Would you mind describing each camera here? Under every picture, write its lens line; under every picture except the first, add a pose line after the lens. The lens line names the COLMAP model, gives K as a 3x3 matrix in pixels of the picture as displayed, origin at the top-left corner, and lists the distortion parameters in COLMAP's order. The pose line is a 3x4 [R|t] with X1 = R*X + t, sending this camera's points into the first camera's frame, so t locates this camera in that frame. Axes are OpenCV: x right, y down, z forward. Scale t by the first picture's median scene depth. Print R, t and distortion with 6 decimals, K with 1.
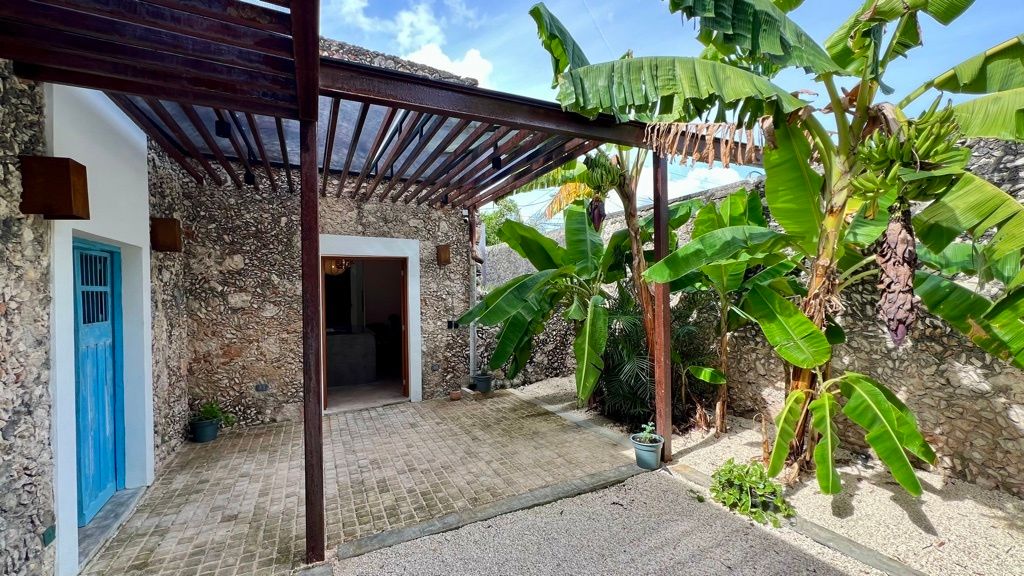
lens RADIAL K [[406.1, 0, 515.1], [0, 406.1, 293.0], [0, 0, 1]] dist [-0.000133, 0.000300]
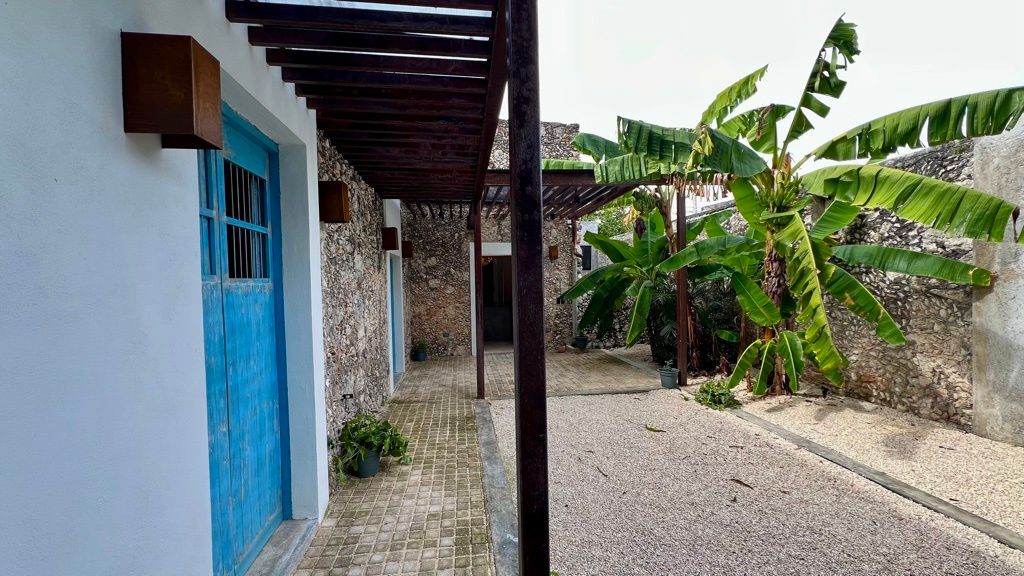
lens RADIAL K [[406.1, 0, 512.5], [0, 406.1, 291.5], [0, 0, 1]] dist [-0.000133, 0.000300]
pose [[0.944351, 0.007134, -0.328863, 0.214925], [0.002618, 0.999570, 0.029203, 0.003122], [0.328930, -0.028439, 0.943926, -0.554667]]
